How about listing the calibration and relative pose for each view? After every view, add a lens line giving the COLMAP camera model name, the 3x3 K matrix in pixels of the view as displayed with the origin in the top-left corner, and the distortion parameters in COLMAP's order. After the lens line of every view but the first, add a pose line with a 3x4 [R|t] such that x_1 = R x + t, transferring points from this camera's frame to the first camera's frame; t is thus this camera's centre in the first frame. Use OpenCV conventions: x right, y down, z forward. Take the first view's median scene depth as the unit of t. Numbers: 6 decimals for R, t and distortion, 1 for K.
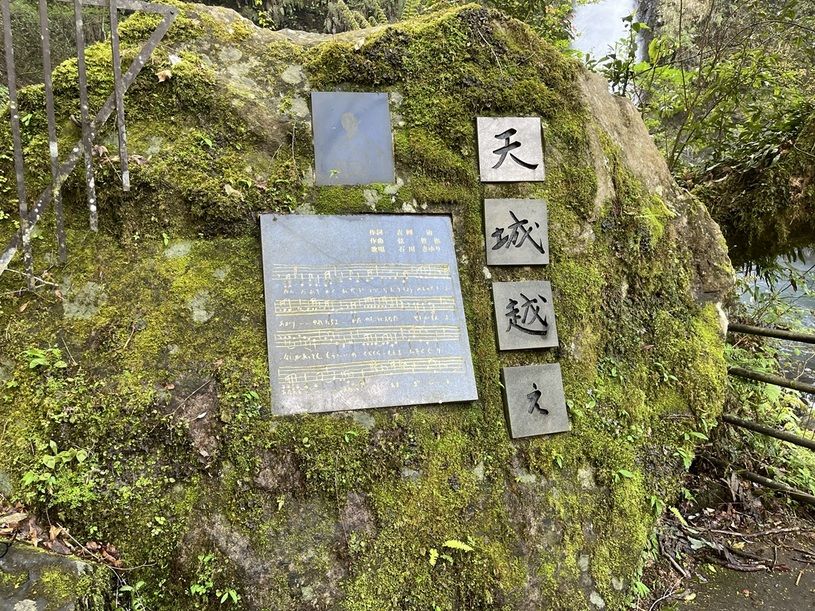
lens RADIAL K [[622.0, 0, 399.9], [0, 622.0, 304.5], [0, 0, 1]] dist [0.074270, -0.096554]
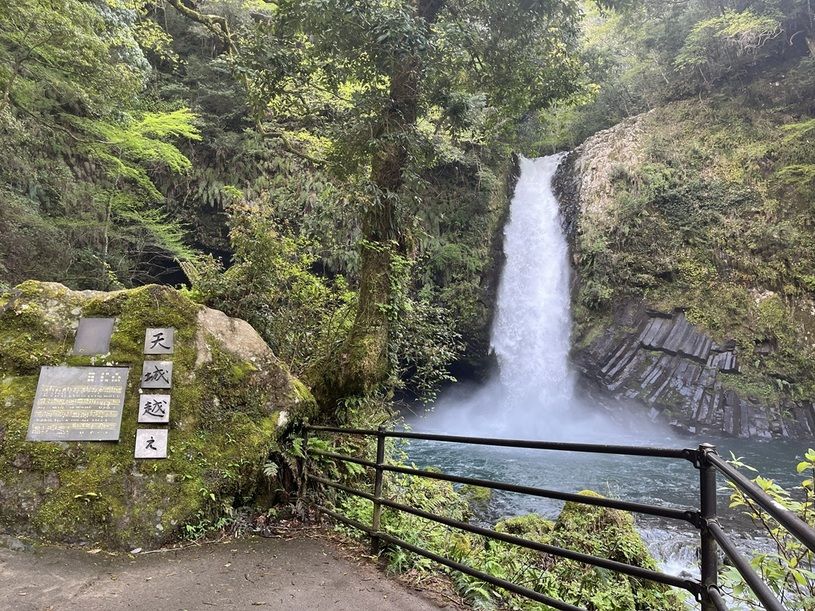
lens RADIAL K [[622.0, 0, 399.9], [0, 622.0, 304.5], [0, 0, 1]] dist [0.074270, -0.096554]
pose [[0.999983, 0.003150, 0.004853, 1.122220], [-0.001639, 0.958653, -0.284573, 0.316172], [-0.005549, 0.284561, 0.958642, -1.417921]]
